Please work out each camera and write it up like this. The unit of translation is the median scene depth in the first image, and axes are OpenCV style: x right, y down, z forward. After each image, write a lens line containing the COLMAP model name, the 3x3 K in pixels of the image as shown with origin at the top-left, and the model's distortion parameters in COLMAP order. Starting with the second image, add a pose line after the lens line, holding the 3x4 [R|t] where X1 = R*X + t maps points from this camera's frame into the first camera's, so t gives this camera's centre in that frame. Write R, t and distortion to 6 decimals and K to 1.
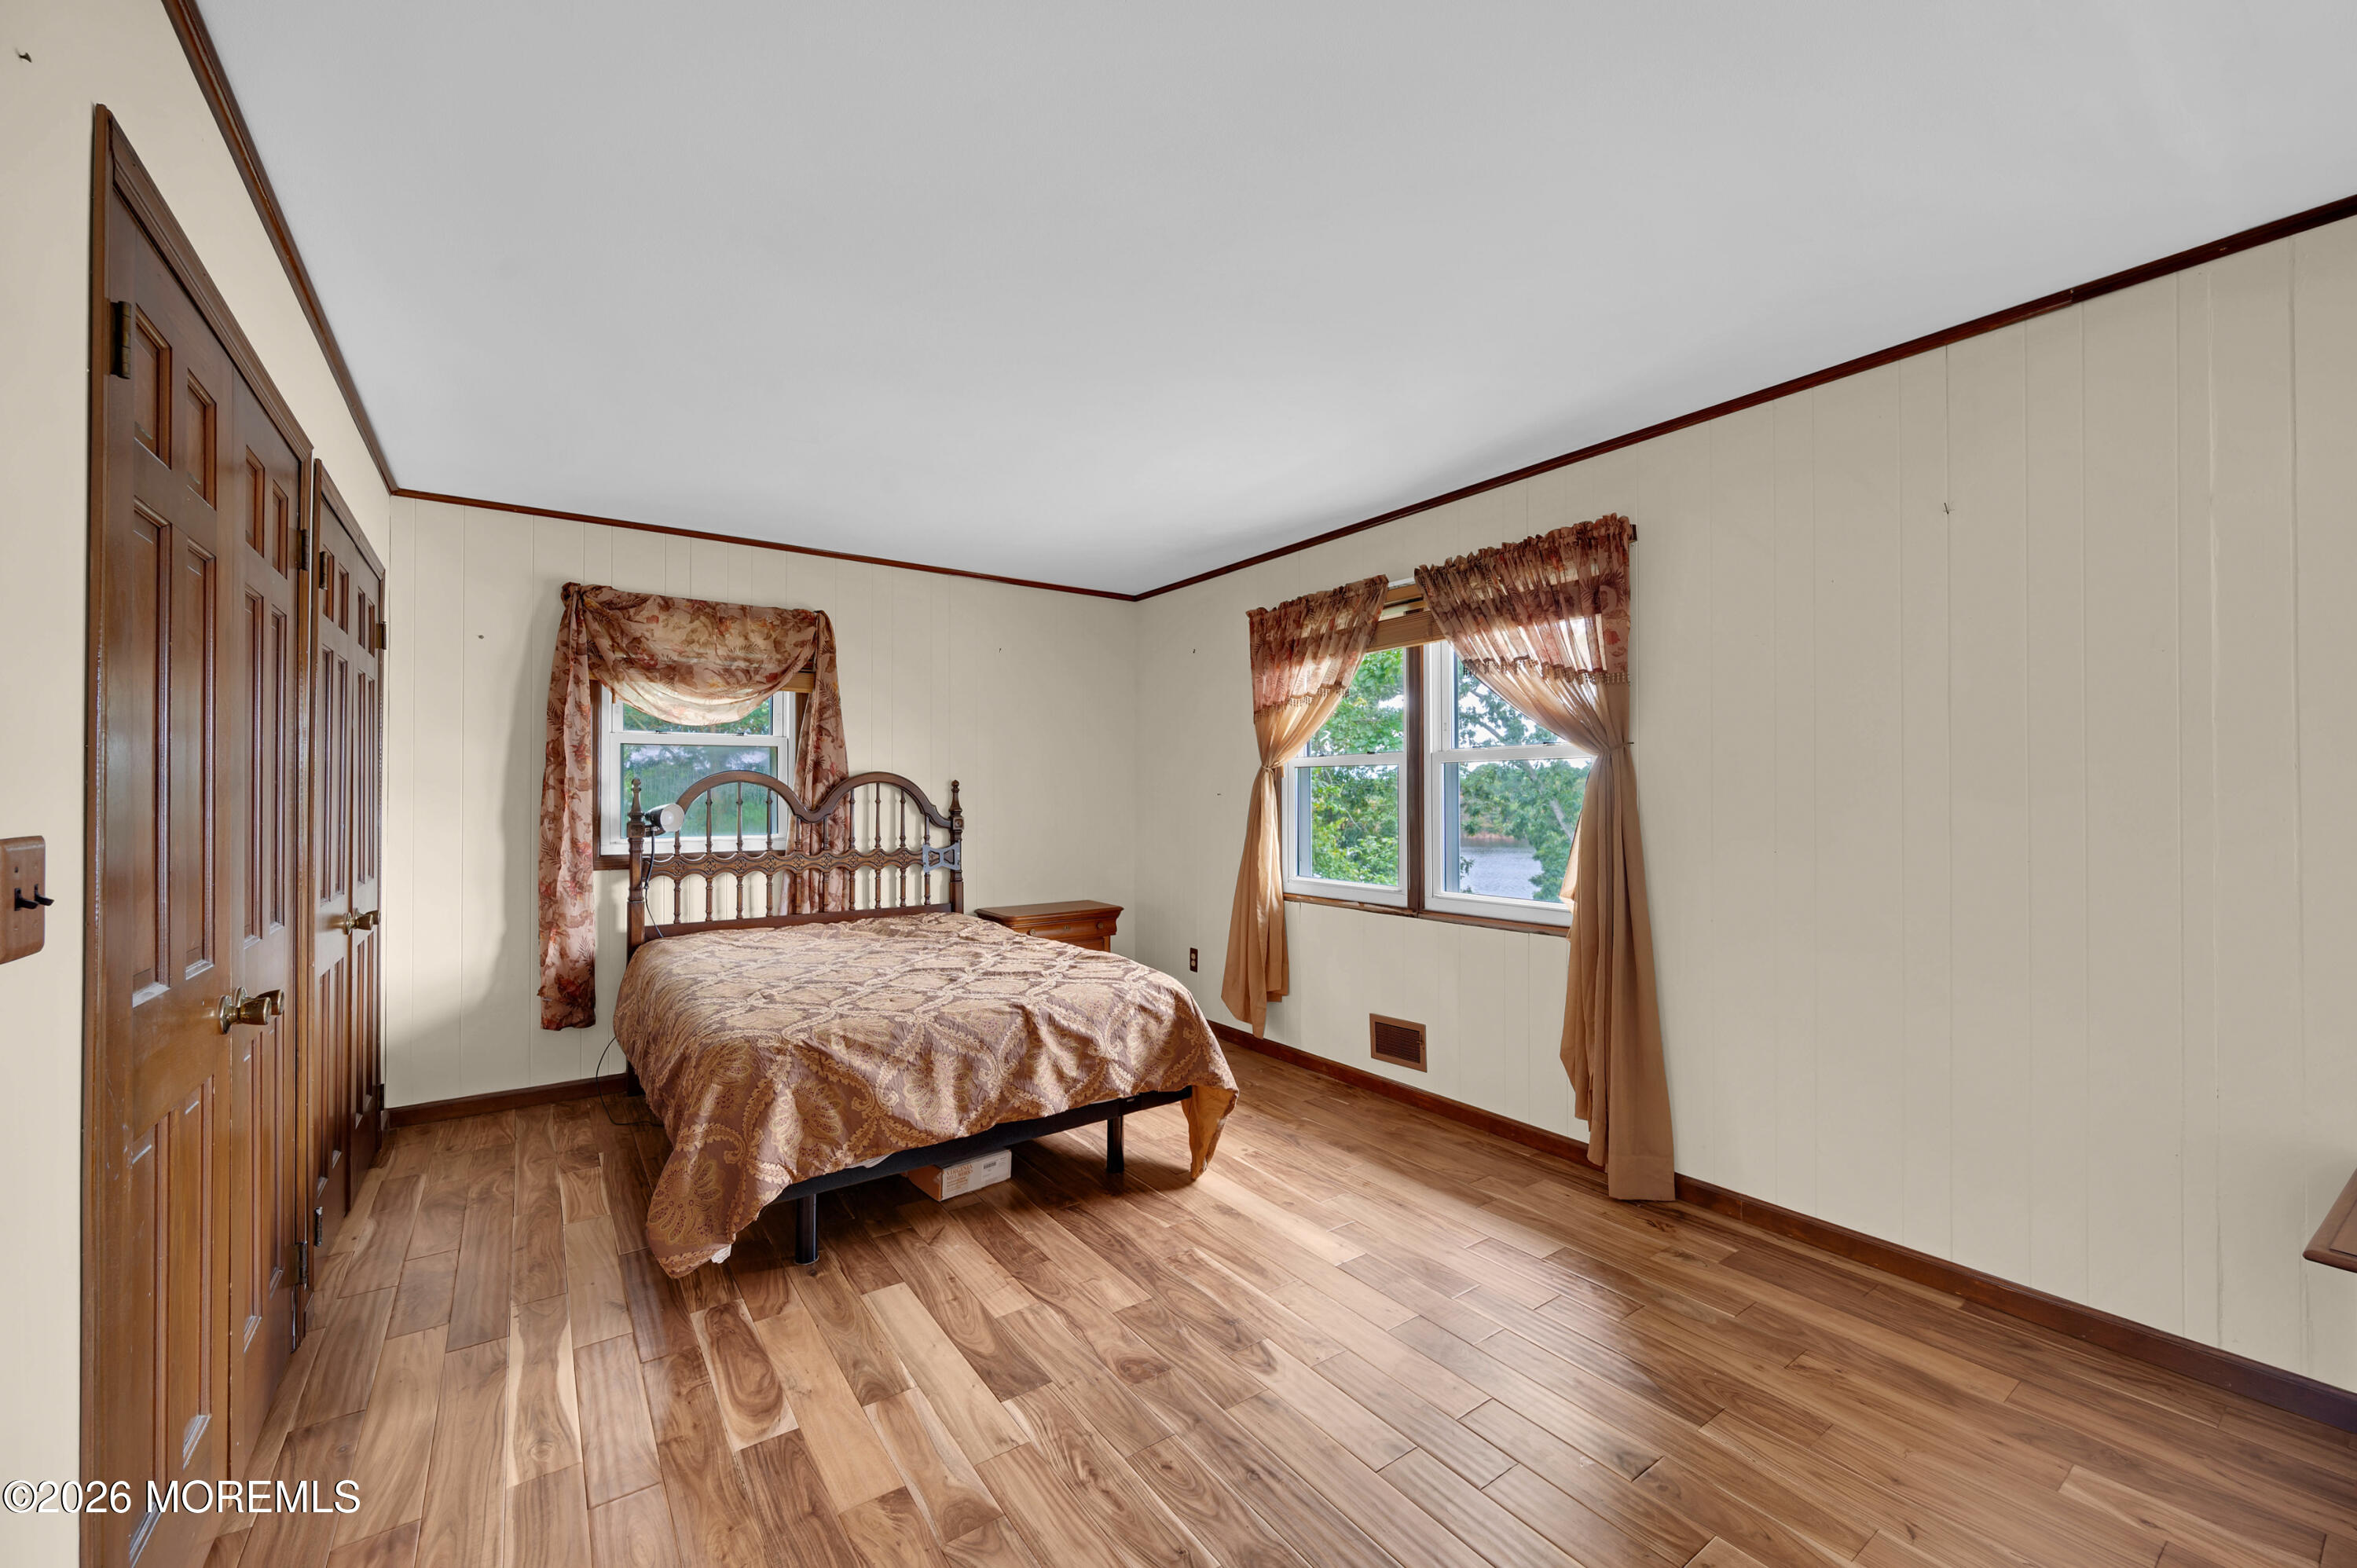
lens RADIAL K [[934.1, 0, 1169.8], [0, 934.1, 789.6], [0, 0, 1]] dist [0.001960, -0.000153]
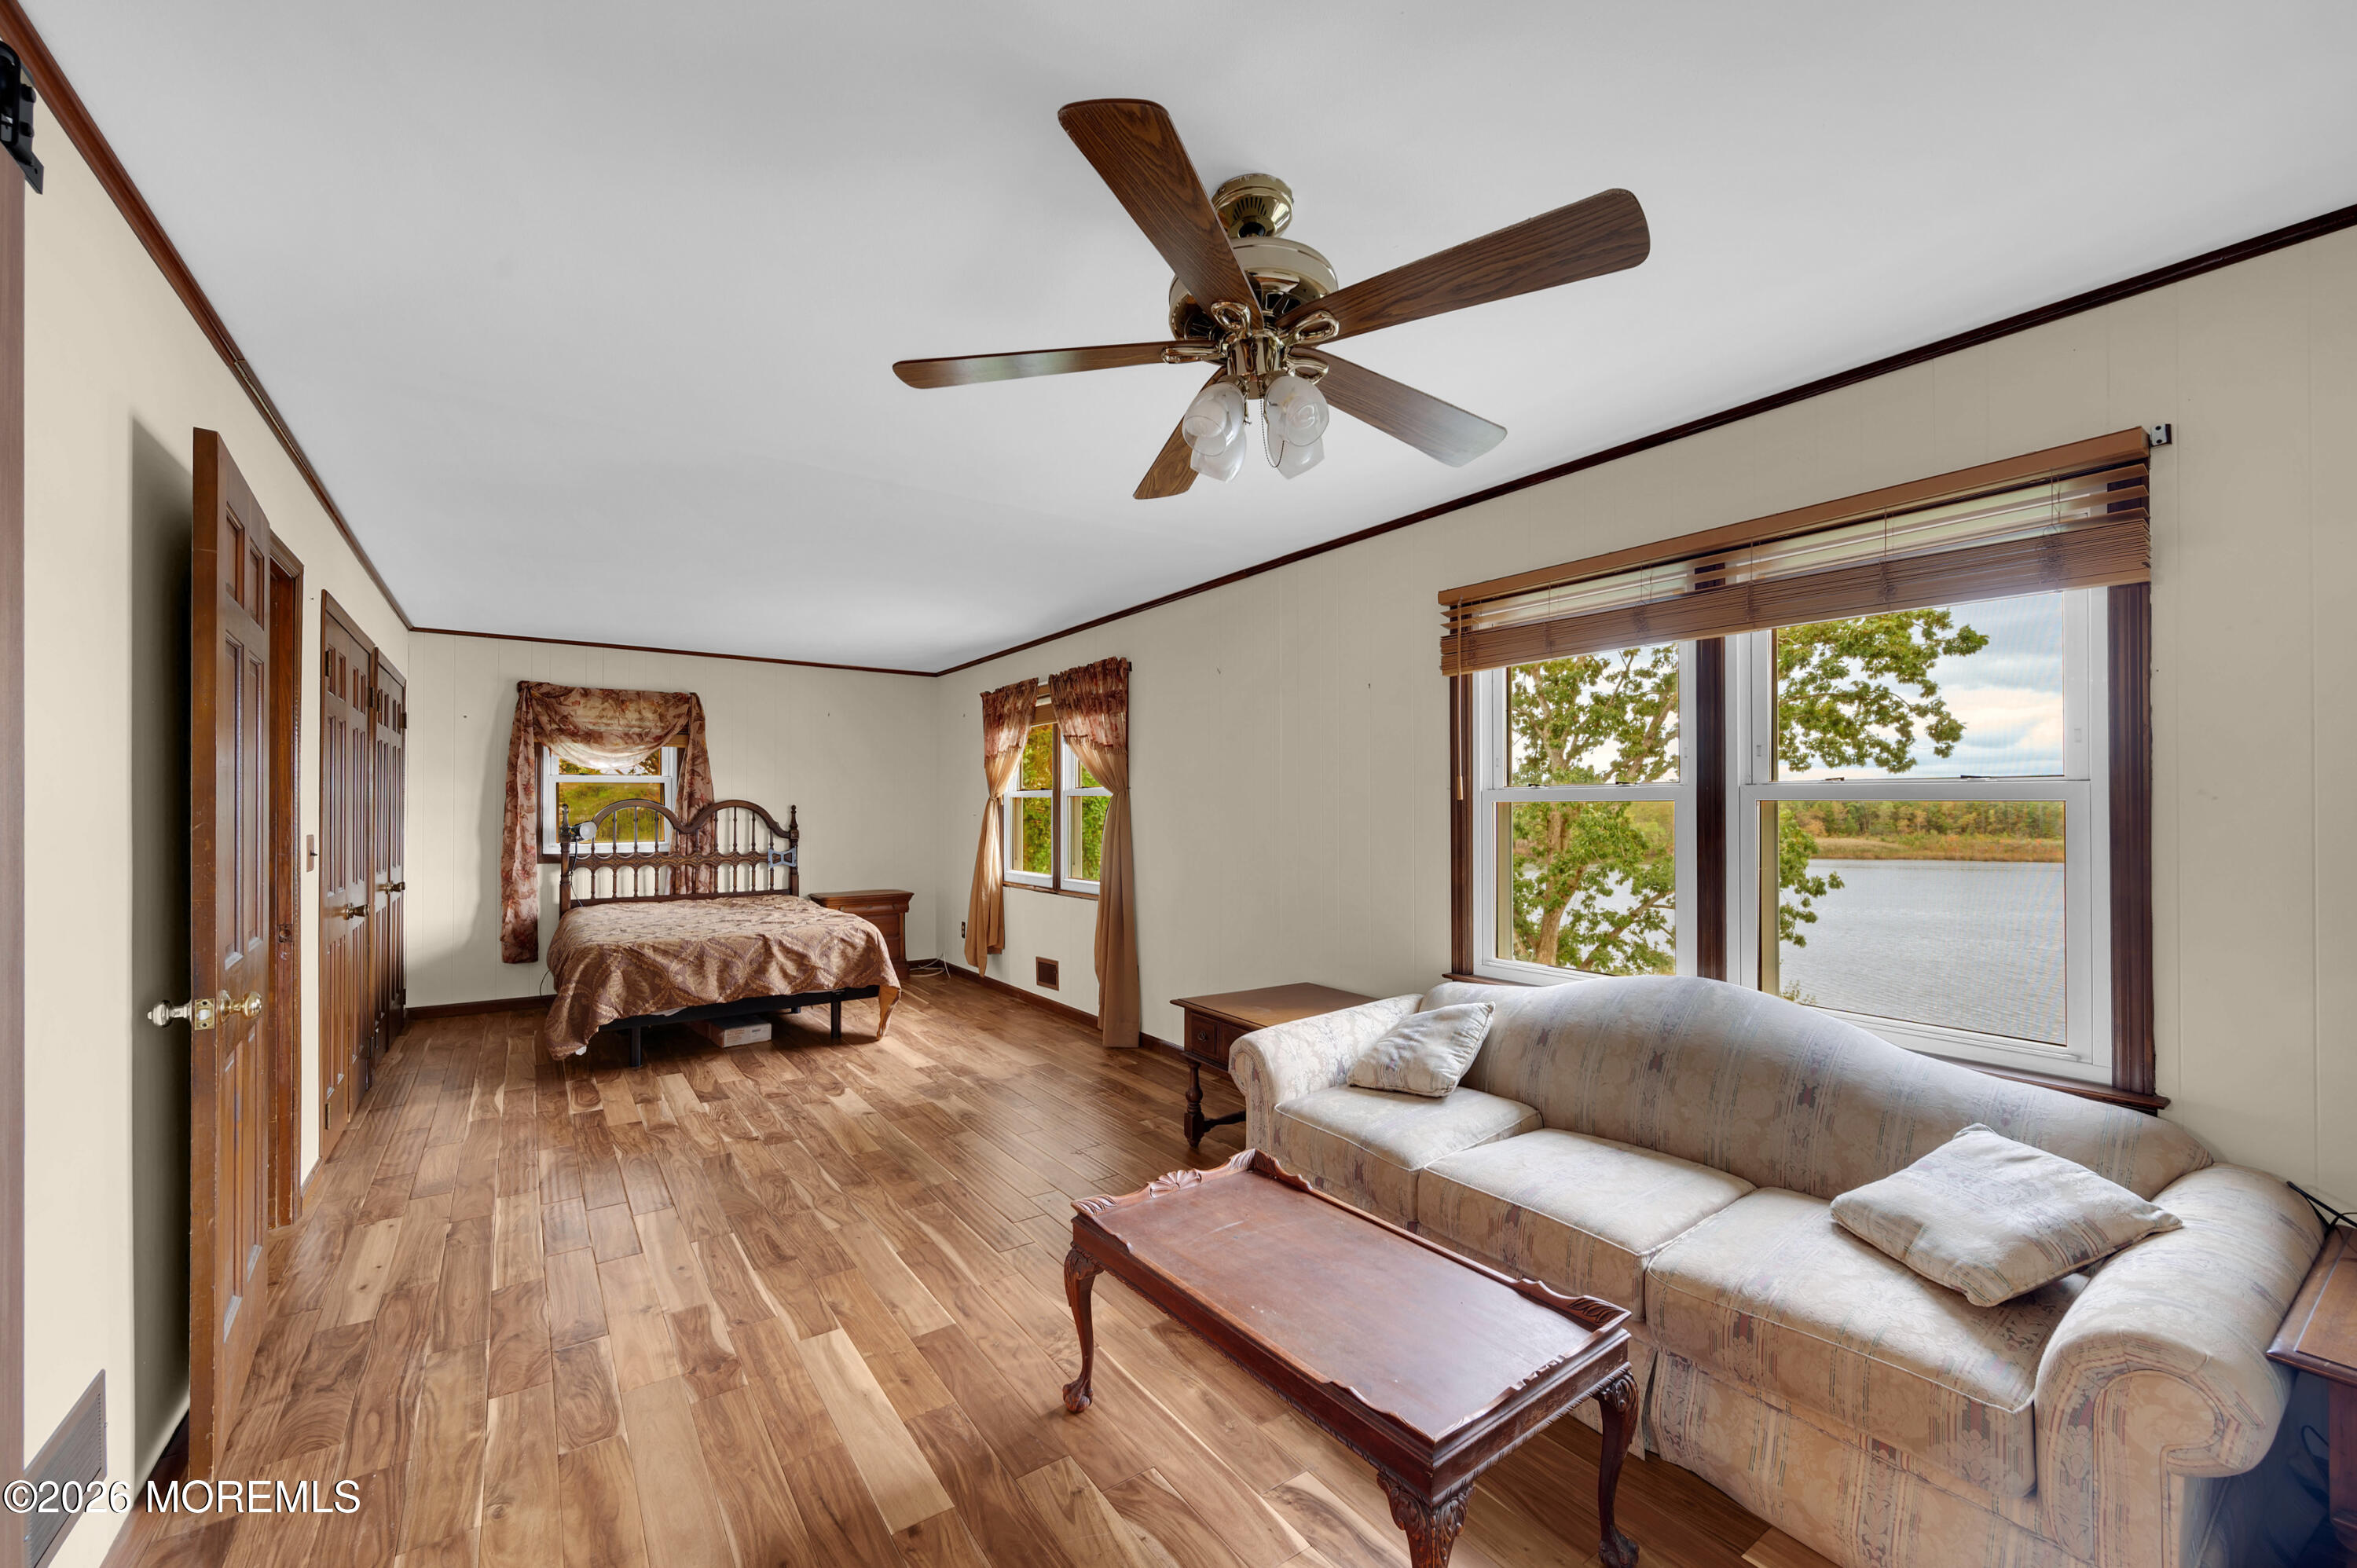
lens RADIAL K [[934.1, 0, 1172.0], [0, 934.1, 805.5], [0, 0, 1]] dist [0.001960, -0.000153]
pose [[0.999998, 0.001602, 0.000944, 0.533649], [-0.001604, 0.999997, 0.001767, -0.018961], [-0.000941, -0.001768, 0.999998, -0.680423]]
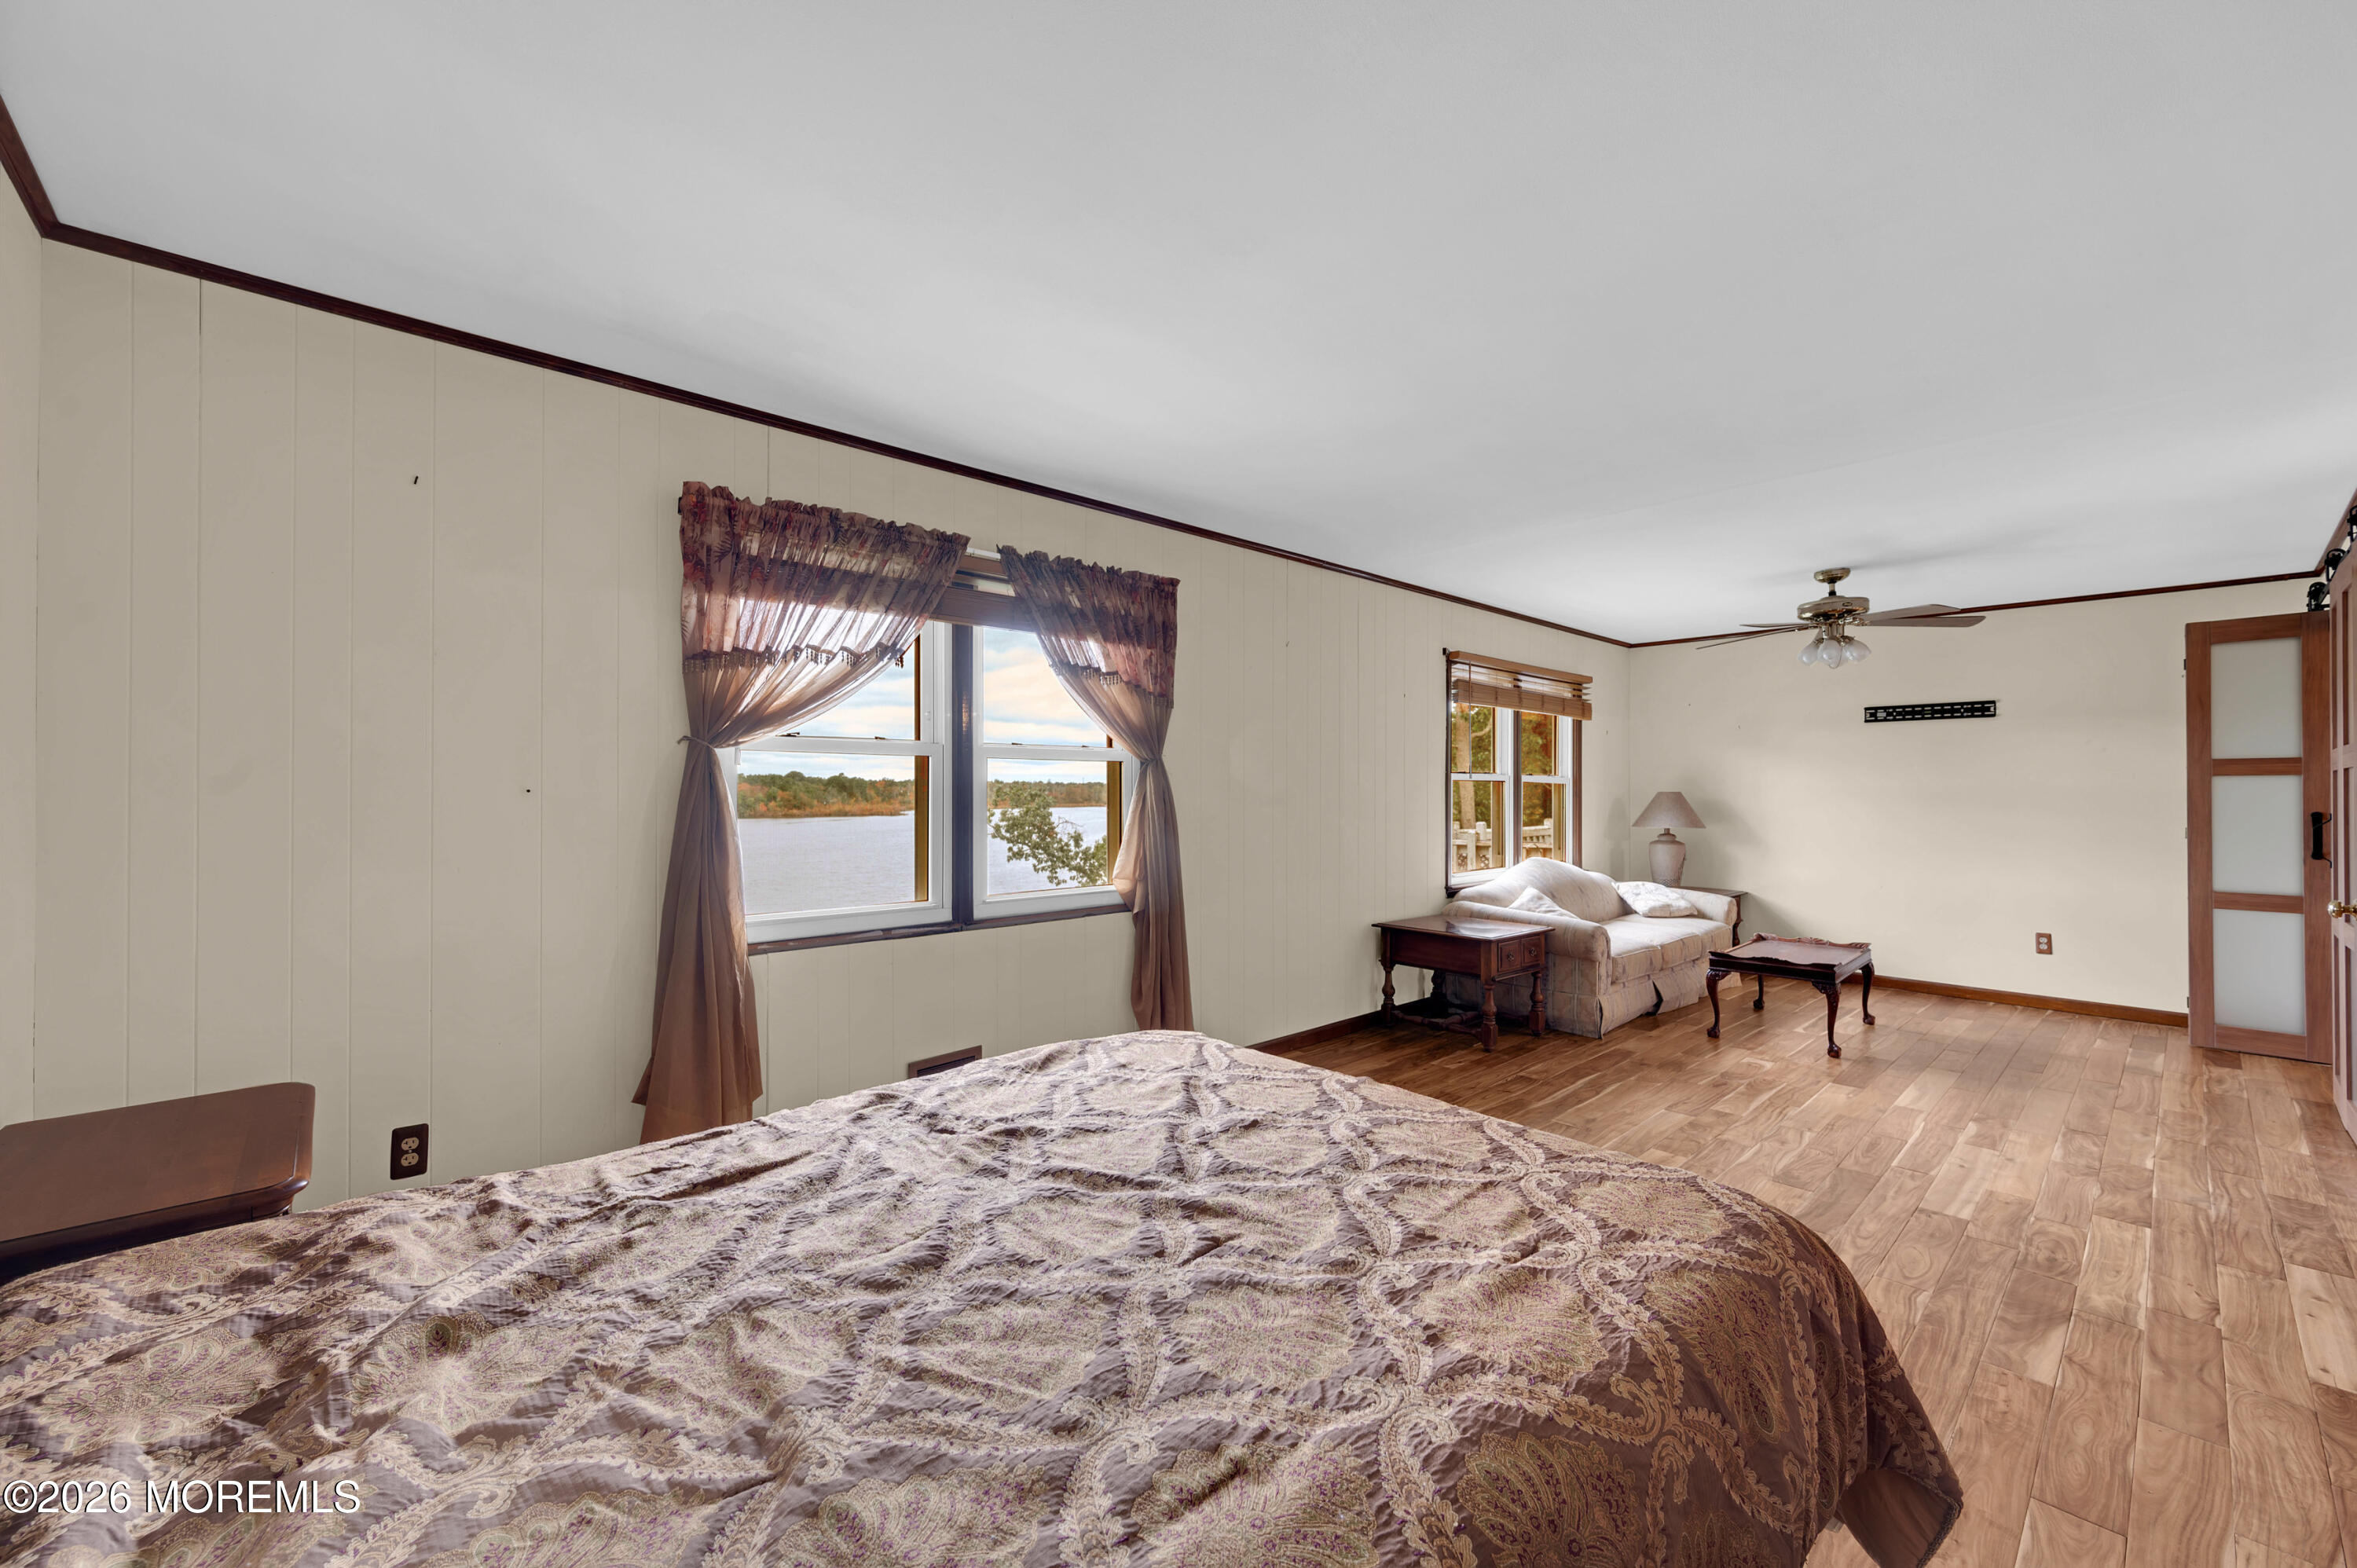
lens RADIAL K [[934.1, 0, 1159.6], [0, 934.1, 790.6], [0, 0, 1]] dist [0.001960, -0.000153]
pose [[-0.126435, 0.004034, 0.991967, -0.746058], [-0.005203, 0.999975, -0.004729, 0.007782], [-0.991961, -0.005759, -0.126411, 1.078934]]
